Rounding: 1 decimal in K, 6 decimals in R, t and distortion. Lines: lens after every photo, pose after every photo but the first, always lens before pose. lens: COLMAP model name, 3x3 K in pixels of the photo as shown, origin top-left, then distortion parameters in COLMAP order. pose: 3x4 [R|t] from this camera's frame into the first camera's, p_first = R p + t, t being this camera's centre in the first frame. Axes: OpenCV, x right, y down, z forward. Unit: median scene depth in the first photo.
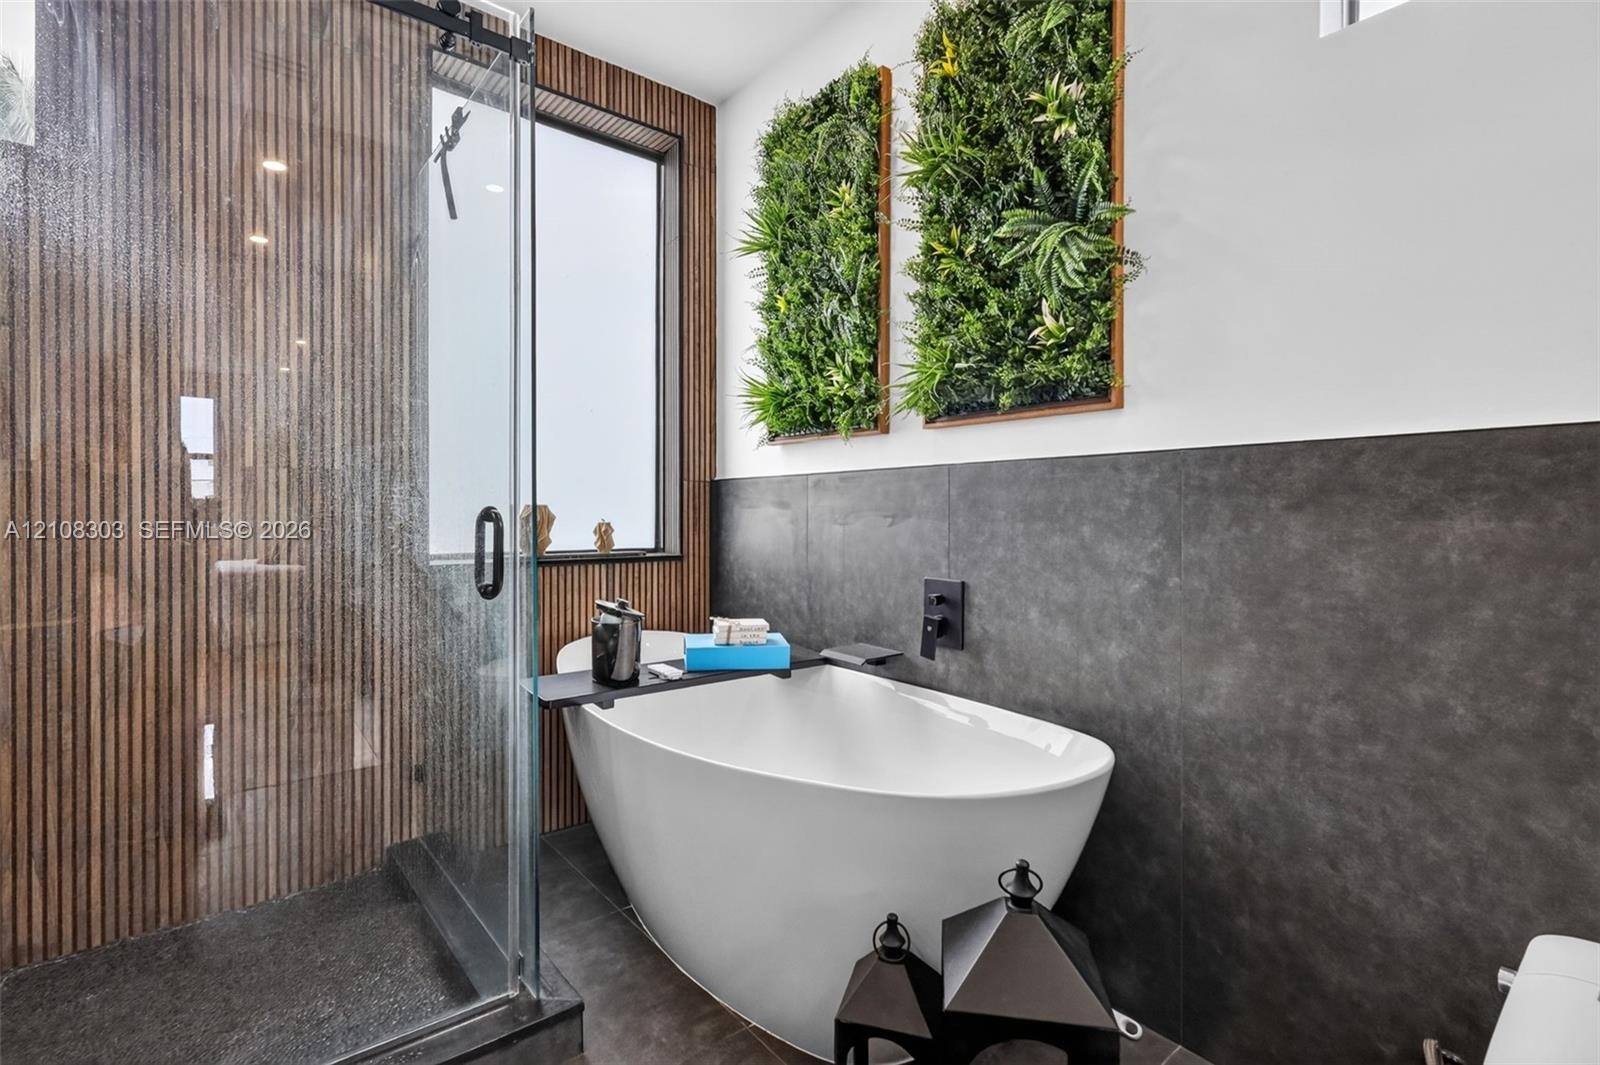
lens RADIAL K [[743.0, 0, 802.4], [0, 743.0, 514.5], [0, 0, 1]] dist [-0.000036, 0.001191]
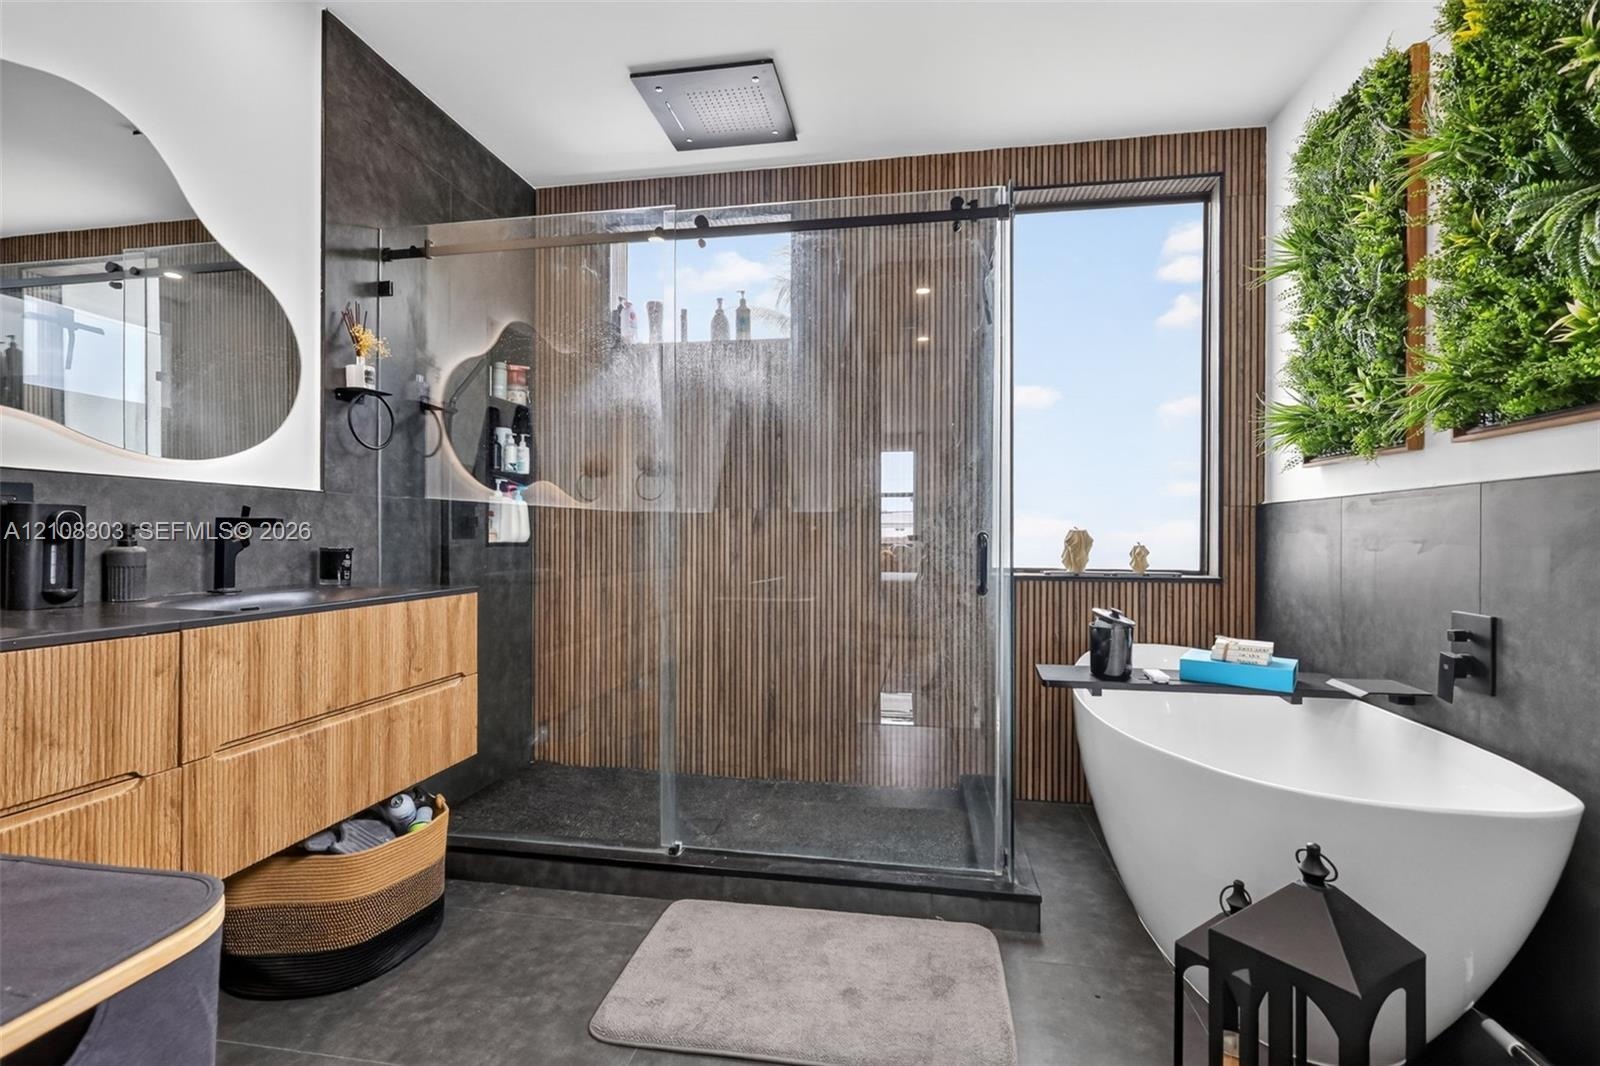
lens RADIAL K [[743.0, 0, 798.5], [0, 743.0, 533.5], [0, 0, 1]] dist [-0.000036, 0.001191]
pose [[0.658851, -0.000697, -0.752273, 0.297469], [-0.004574, 0.999977, -0.004932, 0.000867], [0.752259, 0.006691, 0.658833, -0.159379]]
